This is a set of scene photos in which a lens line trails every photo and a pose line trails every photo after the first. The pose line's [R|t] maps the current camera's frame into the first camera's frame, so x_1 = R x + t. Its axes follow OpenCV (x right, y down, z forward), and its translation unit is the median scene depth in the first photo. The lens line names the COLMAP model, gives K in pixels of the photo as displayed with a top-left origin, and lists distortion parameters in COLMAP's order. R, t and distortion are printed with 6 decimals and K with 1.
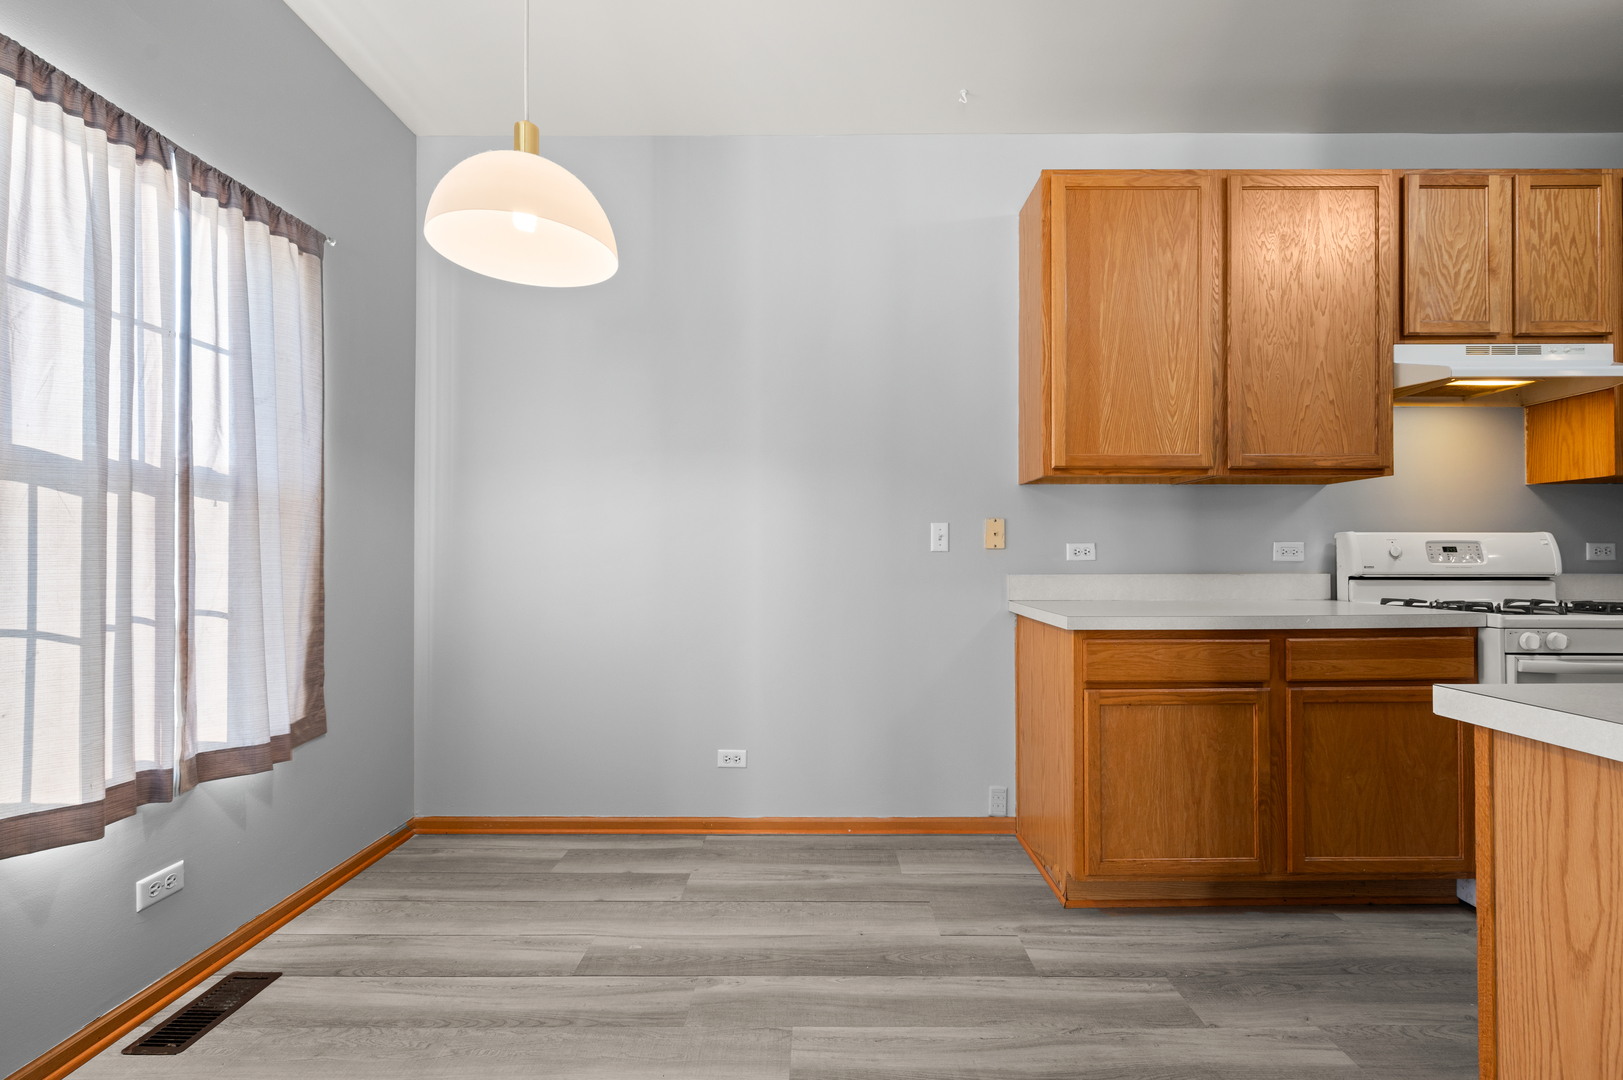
lens RADIAL K [[687.2, 0, 811.1], [0, 687.2, 555.5], [0, 0, 1]] dist [-0.001357, -0.000047]
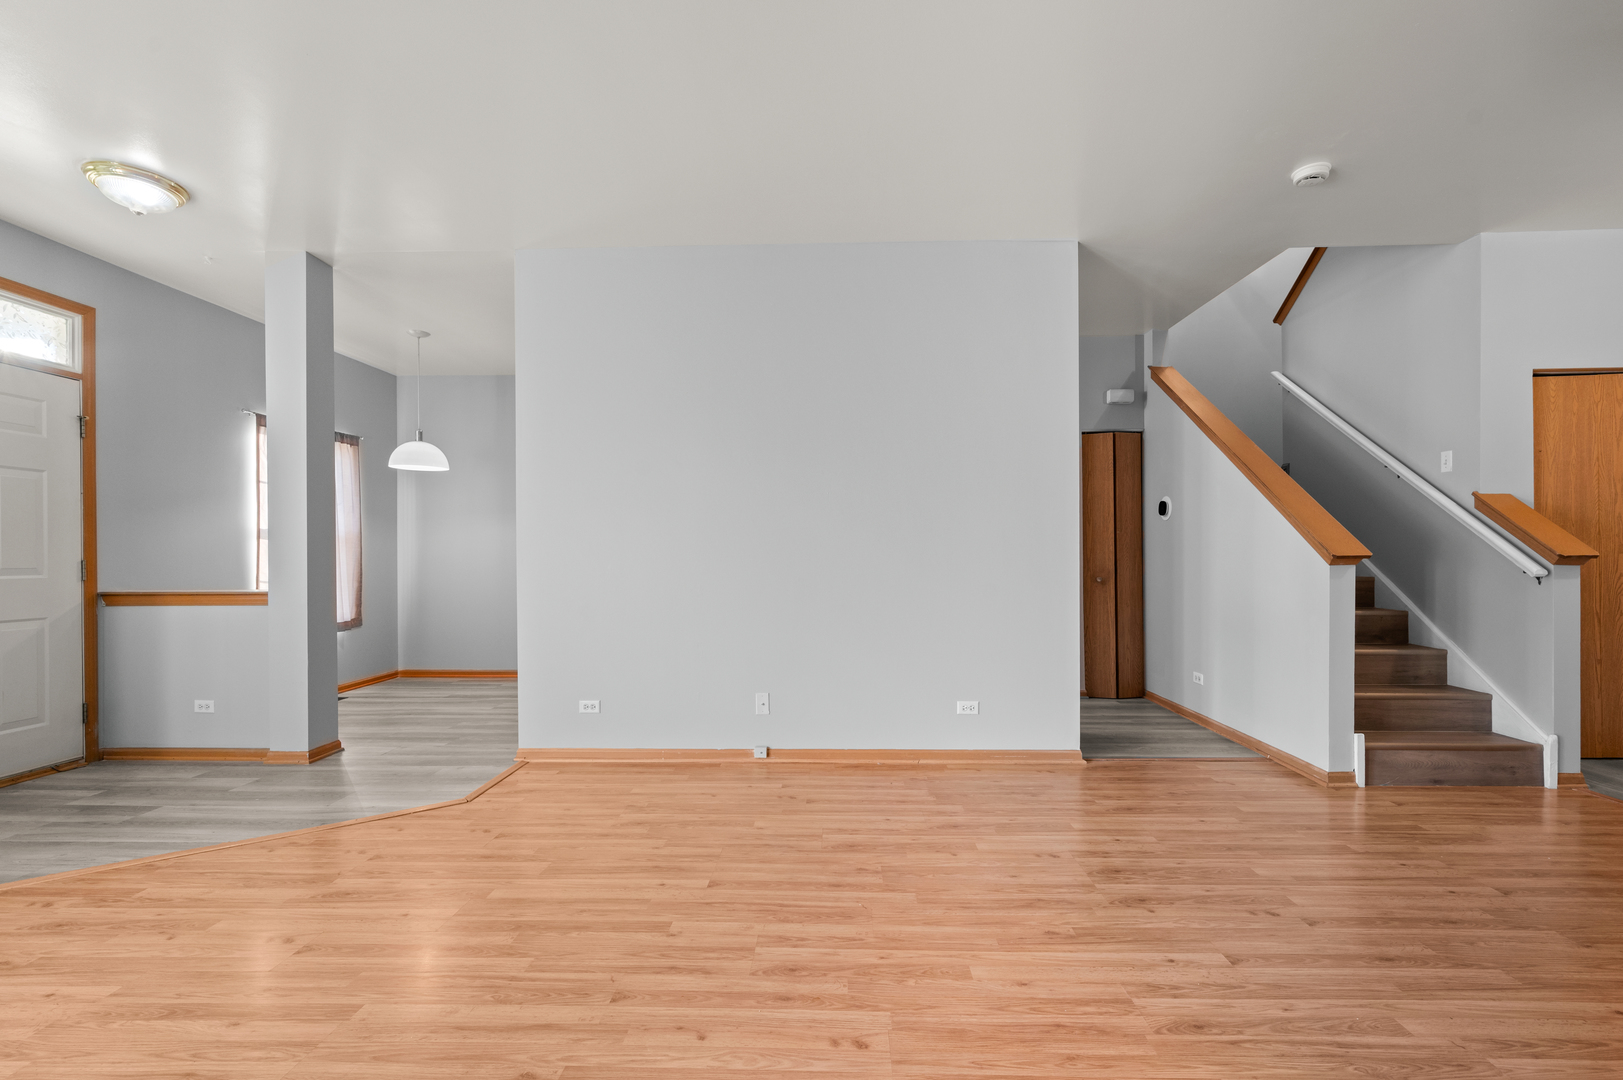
lens RADIAL K [[687.2, 0, 811.1], [0, 687.2, 555.5], [0, 0, 1]] dist [-0.001357, -0.000047]
pose [[0.999619, -0.010517, -0.025523, 1.025238], [0.010623, 0.999935, 0.004040, -0.003167], [0.025479, -0.004310, 0.999666, -1.501760]]
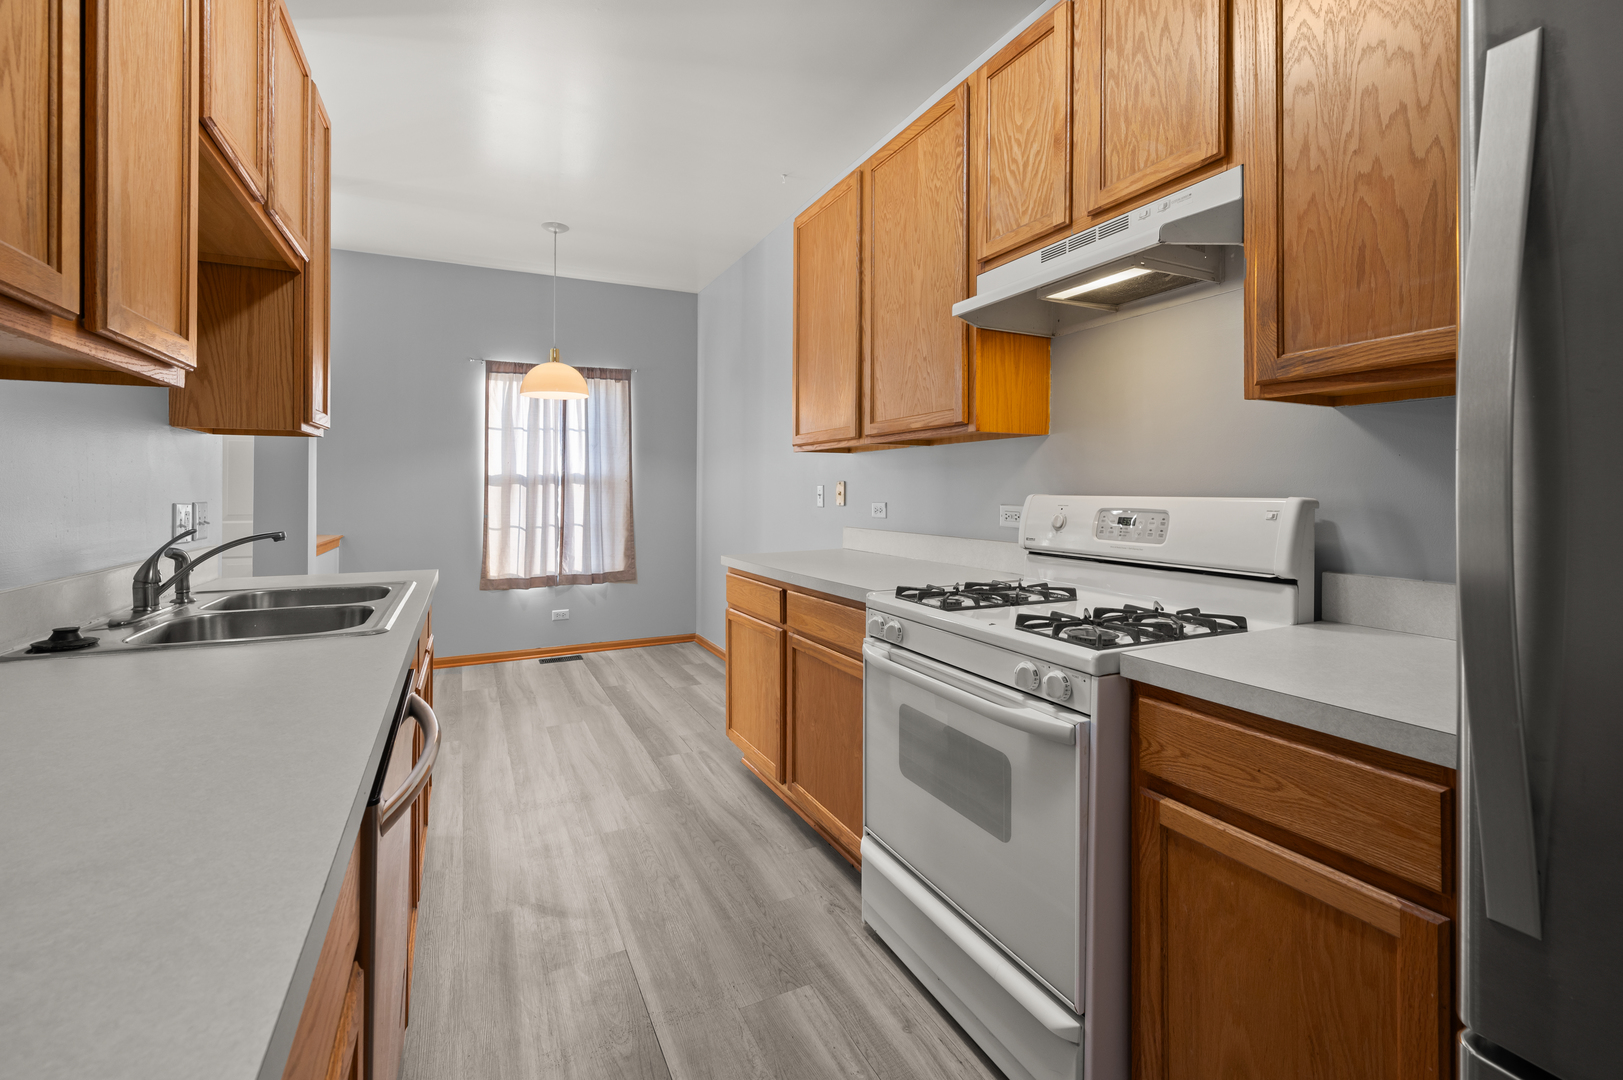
lens RADIAL K [[668.6, 0, 763.1], [0, 668.6, 485.2], [0, 0, 1]] dist [-0.000891, -0.000092]
pose [[0.418764, -0.007397, -0.908065, 1.501667], [0.003301, 0.999973, -0.006624, -0.045357], [0.908089, -0.000224, 0.418777, 0.419251]]
